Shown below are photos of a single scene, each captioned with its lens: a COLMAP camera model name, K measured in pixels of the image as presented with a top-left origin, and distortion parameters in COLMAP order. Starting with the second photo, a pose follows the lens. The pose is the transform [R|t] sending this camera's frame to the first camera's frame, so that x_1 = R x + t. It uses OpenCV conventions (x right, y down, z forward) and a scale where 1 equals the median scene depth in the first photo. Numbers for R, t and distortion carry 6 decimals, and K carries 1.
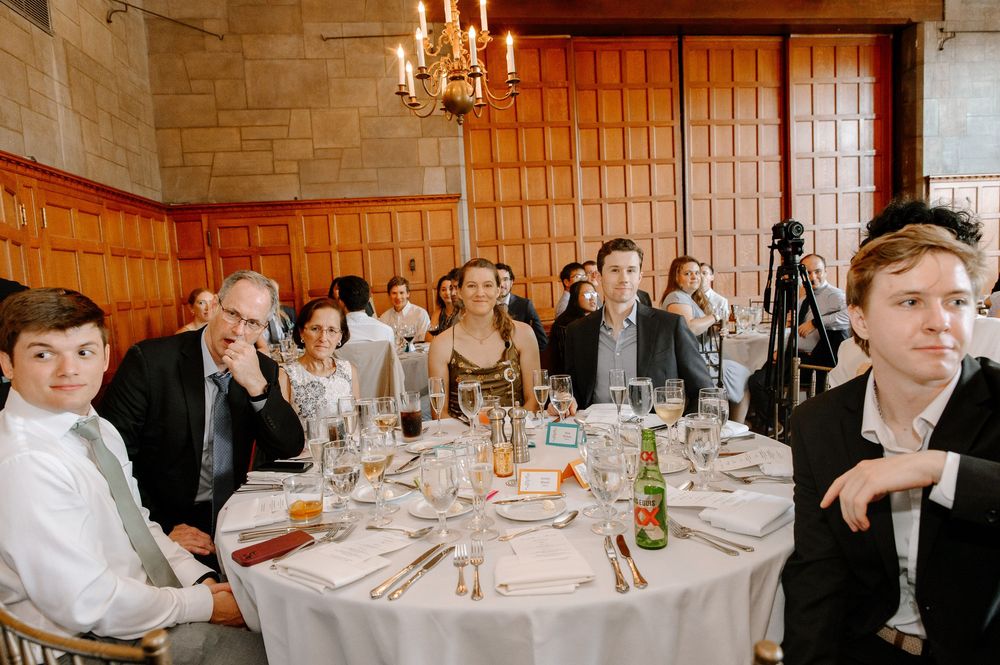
lens RADIAL K [[680.9, 0, 505.4], [0, 680.9, 337.3], [0, 0, 1]] dist [0.002428, 0.008540]
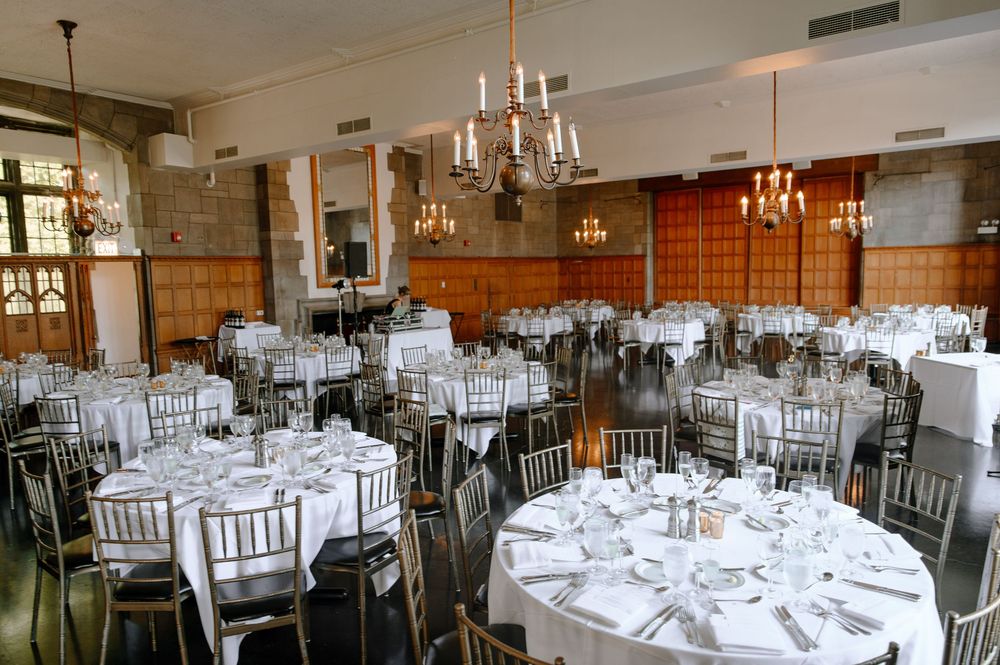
lens RADIAL K [[680.9, 0, 500.8], [0, 680.9, 336.5], [0, 0, 1]] dist [0.002428, 0.008540]
pose [[0.728241, 0.105683, -0.677123, 1.402963], [-0.078544, 0.994398, 0.070729, -0.031289], [0.680805, 0.001676, 0.732462, -1.398498]]
